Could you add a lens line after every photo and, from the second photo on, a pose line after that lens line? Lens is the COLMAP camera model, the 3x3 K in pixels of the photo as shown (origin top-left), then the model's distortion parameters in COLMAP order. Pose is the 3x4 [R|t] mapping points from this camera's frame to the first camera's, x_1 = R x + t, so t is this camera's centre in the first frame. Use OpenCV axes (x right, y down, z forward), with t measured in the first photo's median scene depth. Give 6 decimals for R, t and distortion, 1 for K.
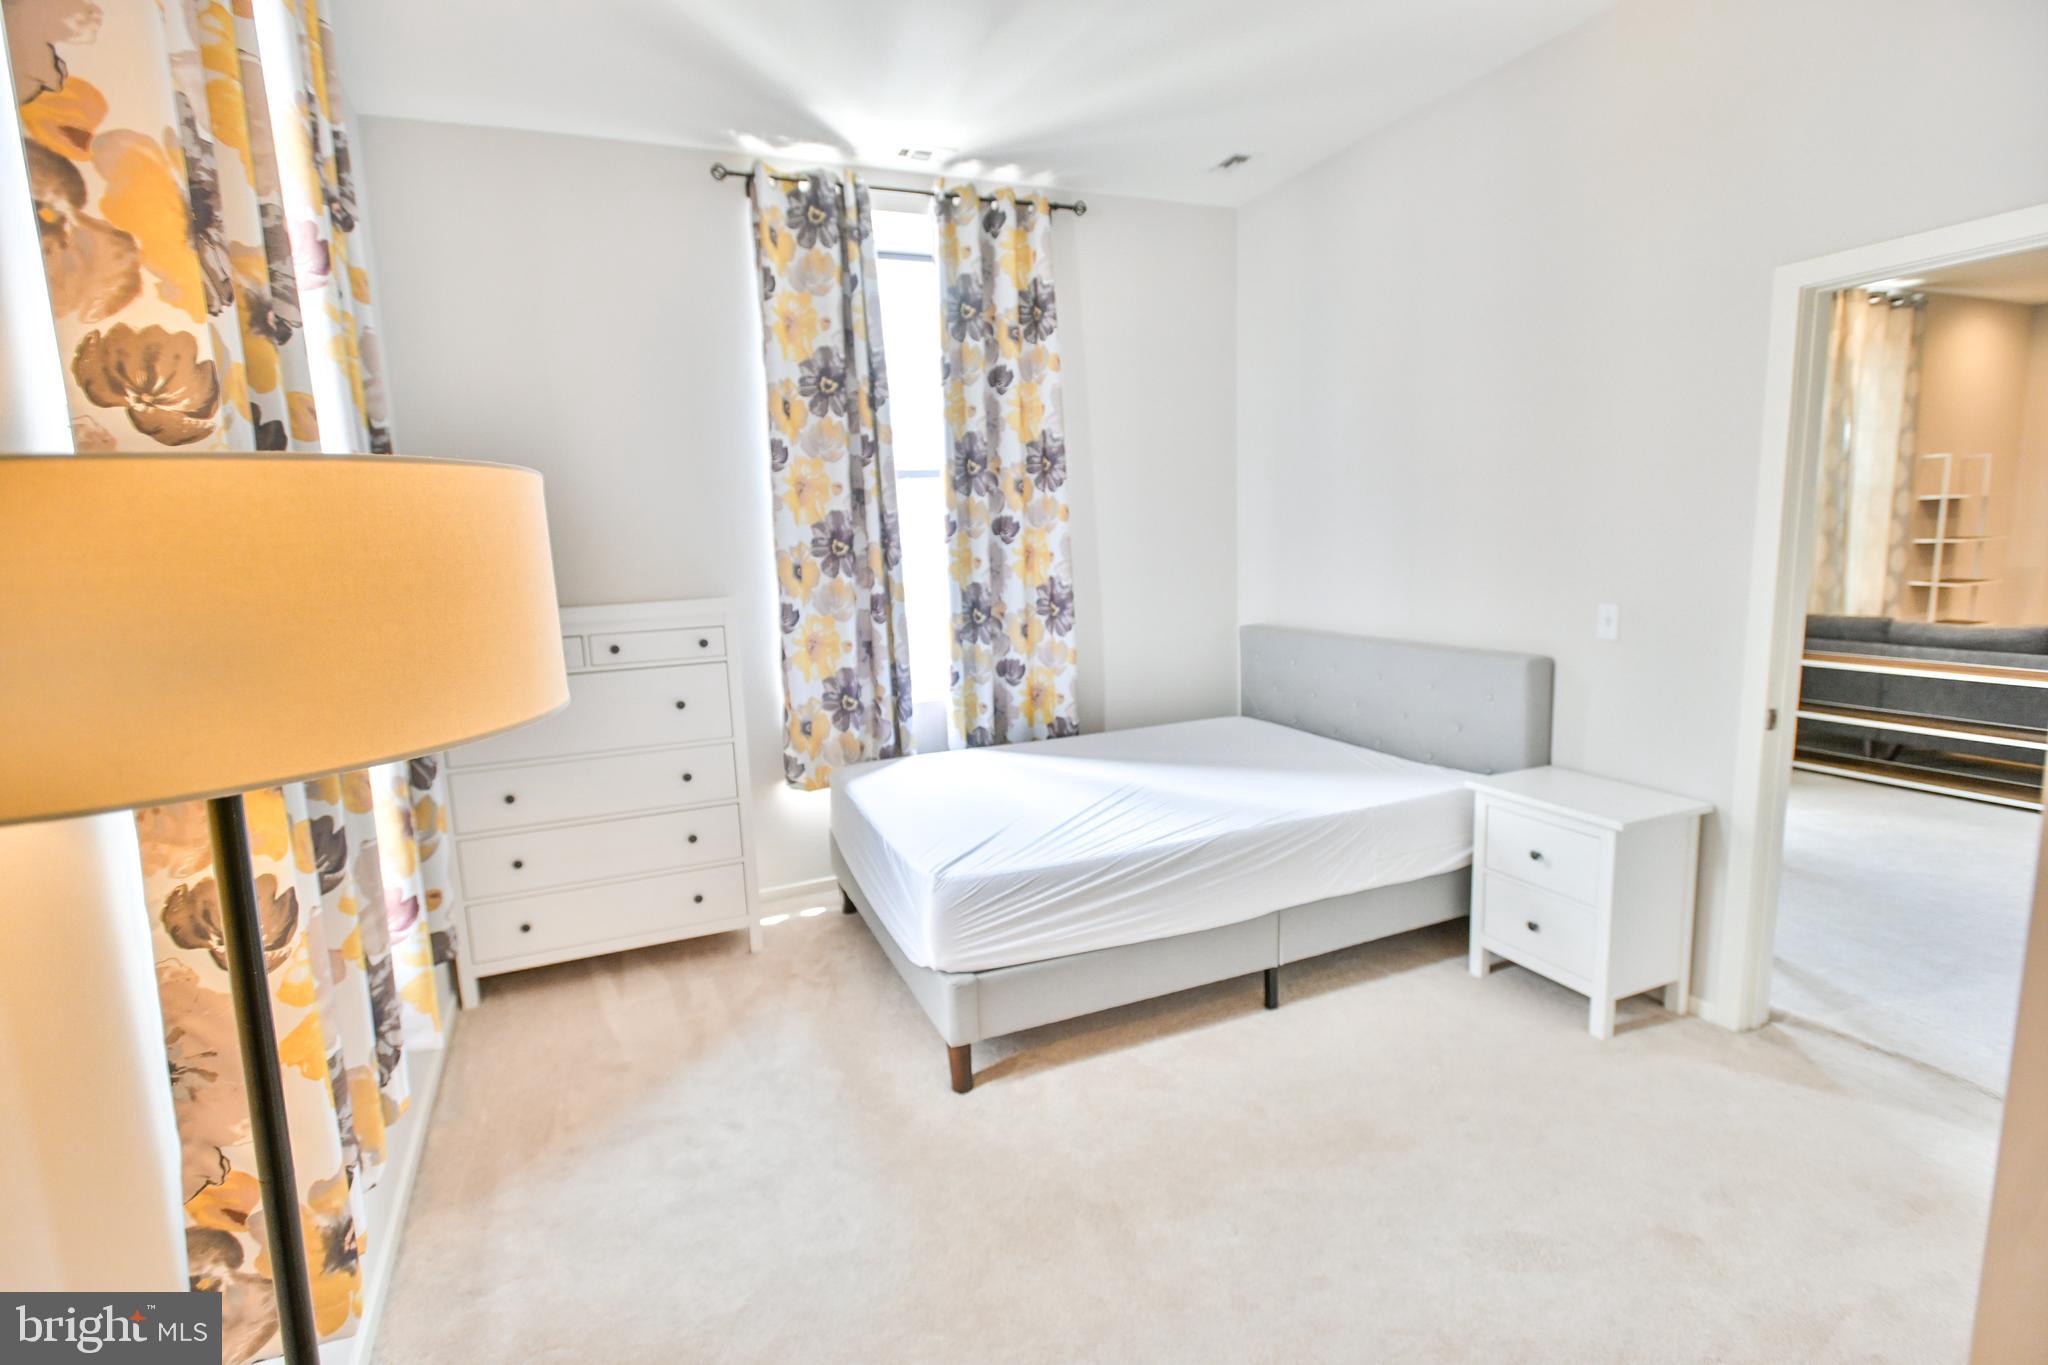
lens RADIAL K [[968.7, 0, 1024.0], [0, 968.7, 682.5], [0, 0, 1]] dist [-0.009822, -0.001161]
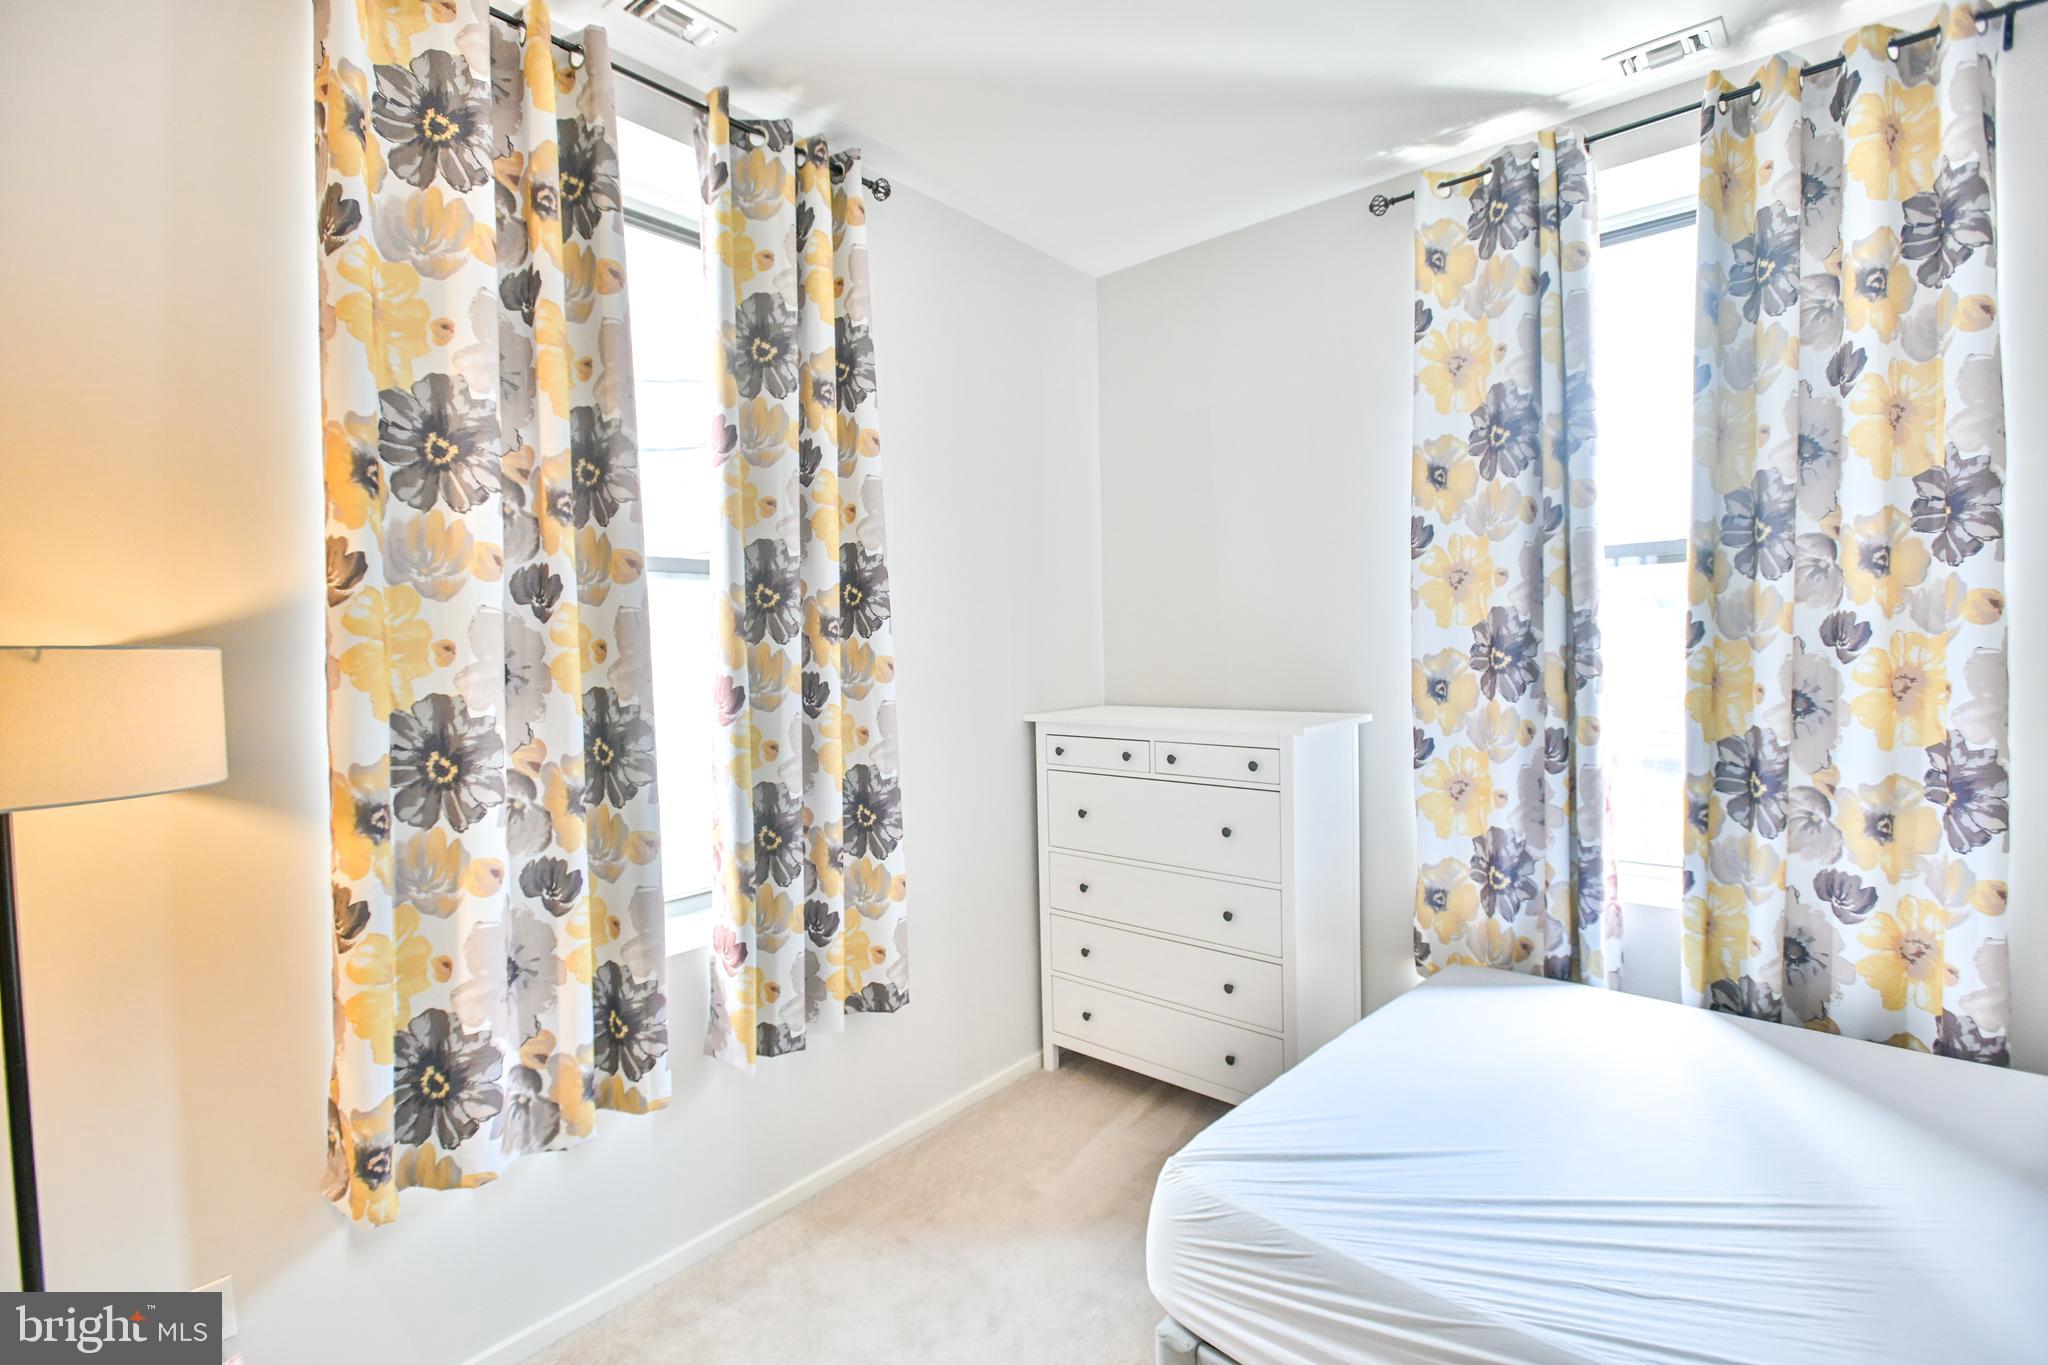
lens RADIAL K [[980.7, 0, 1019.6], [0, 980.7, 665.1], [0, 0, 1]] dist [-0.005882, -0.000926]
pose [[0.414514, 0.056165, -0.908308, 0.314376], [-0.129365, 0.991594, 0.002278, -0.089691], [0.900801, 0.116559, 0.418295, 0.379688]]
